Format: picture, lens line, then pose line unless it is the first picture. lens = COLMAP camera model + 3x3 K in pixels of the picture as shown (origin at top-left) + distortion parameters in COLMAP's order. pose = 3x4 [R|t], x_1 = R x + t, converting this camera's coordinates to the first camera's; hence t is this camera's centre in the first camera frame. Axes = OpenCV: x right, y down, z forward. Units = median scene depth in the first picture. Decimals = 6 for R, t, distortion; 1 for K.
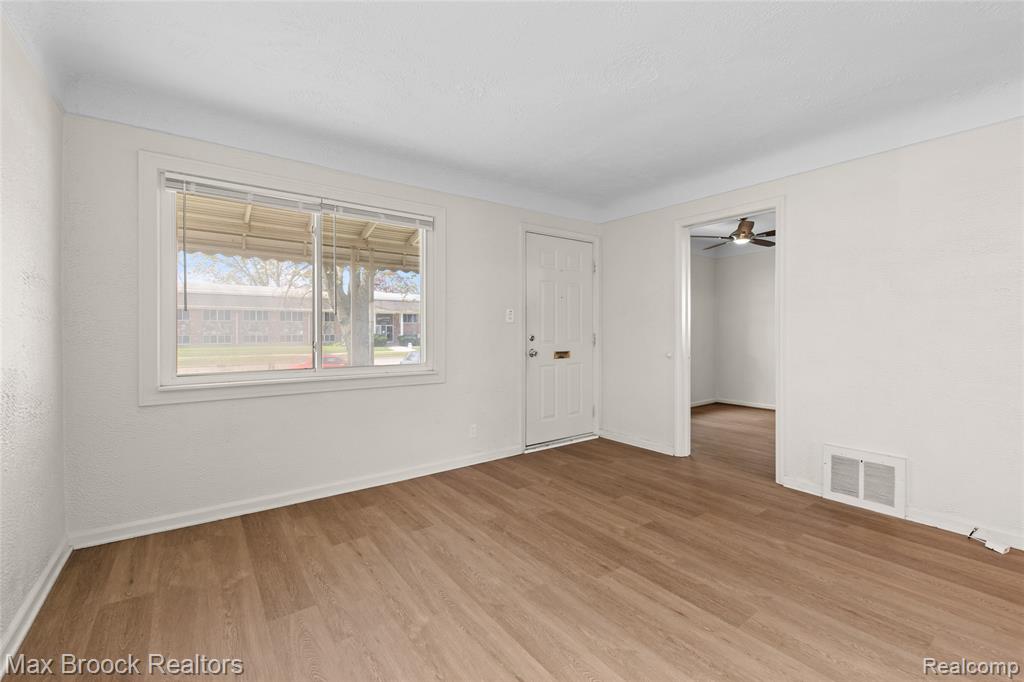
lens RADIAL K [[420.3, 0, 517.7], [0, 420.3, 335.3], [0, 0, 1]] dist [0.001575, -0.000252]
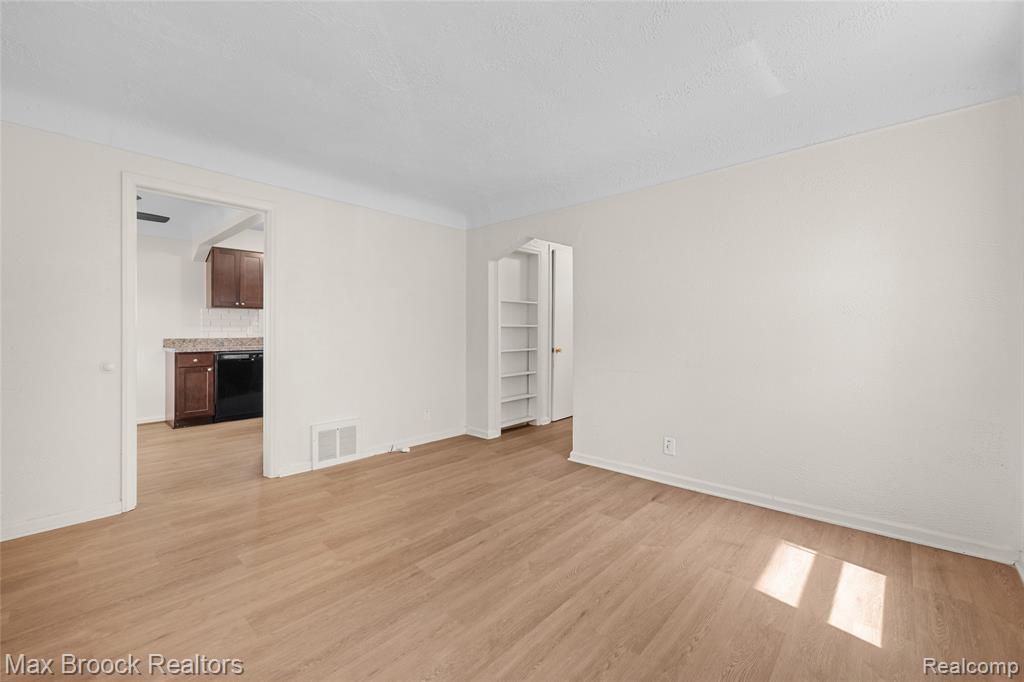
lens RADIAL K [[420.3, 0, 506.1], [0, 420.3, 334.6], [0, 0, 1]] dist [0.001575, -0.000252]
pose [[-0.167564, -0.009269, 0.985818, -0.596468], [0.010079, 0.999887, 0.011115, -0.006792], [-0.985810, 0.011799, -0.167452, 0.728455]]
